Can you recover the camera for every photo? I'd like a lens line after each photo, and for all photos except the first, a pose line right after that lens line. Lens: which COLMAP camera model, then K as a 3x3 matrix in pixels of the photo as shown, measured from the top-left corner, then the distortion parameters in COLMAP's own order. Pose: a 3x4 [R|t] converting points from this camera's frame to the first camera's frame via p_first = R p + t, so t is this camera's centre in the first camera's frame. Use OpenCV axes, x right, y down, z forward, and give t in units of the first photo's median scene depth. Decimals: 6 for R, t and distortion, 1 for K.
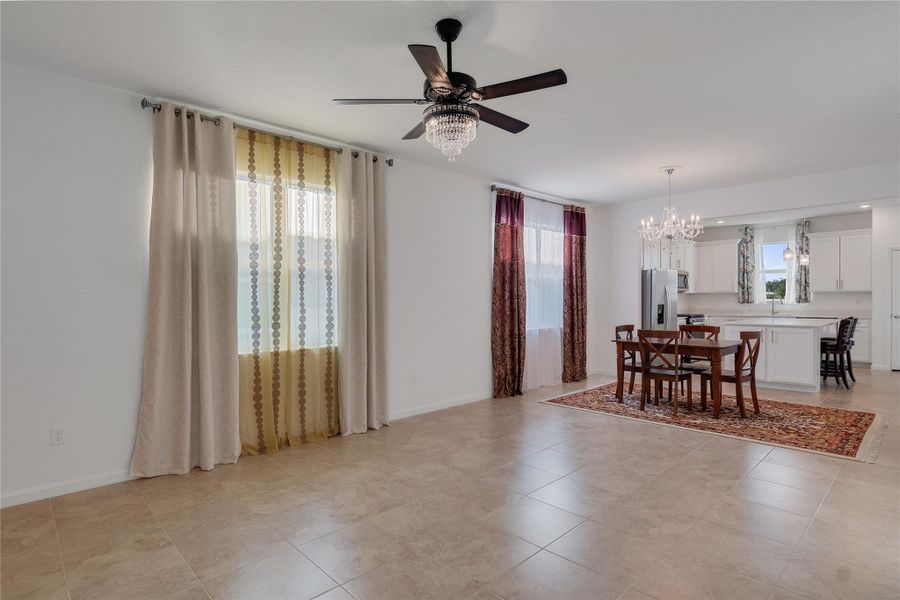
lens RADIAL K [[472.0, 0, 447.0], [0, 472.0, 301.6], [0, 0, 1]] dist [0.001757, -0.009577]
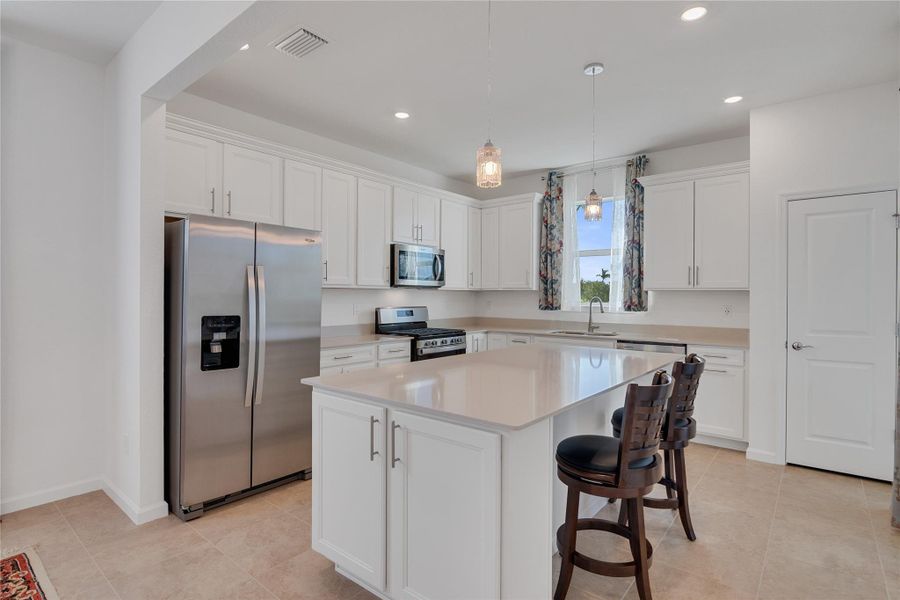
lens RADIAL K [[452.7, 0, 465.5], [0, 452.7, 294.1], [0, 0, 1]] dist [-0.003570, -0.007153]
pose [[0.989898, 0.014514, 0.141033, 0.503384], [-0.012849, 0.999837, -0.012713, -0.007492], [-0.141194, 0.010772, 0.989923, 0.532719]]
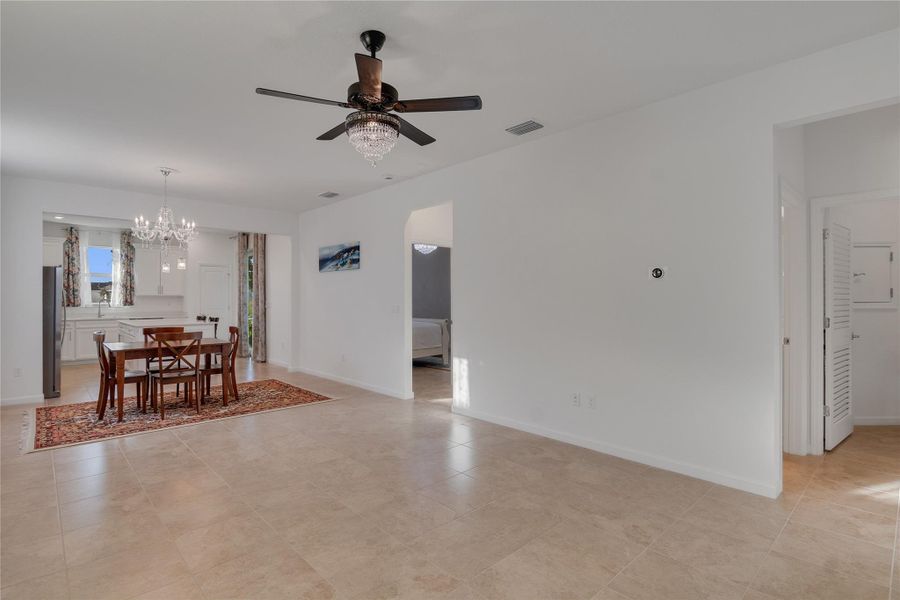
lens RADIAL K [[446.8, 0, 467.4], [0, 446.8, 302.3], [0, 0, 1]] dist [-0.042009, -0.000040]
pose [[-0.043518, 0.000419, 0.999053, -0.294860], [0.007928, 0.999969, -0.000074, 0.001049], [-0.999021, 0.007917, -0.043520, 0.259841]]
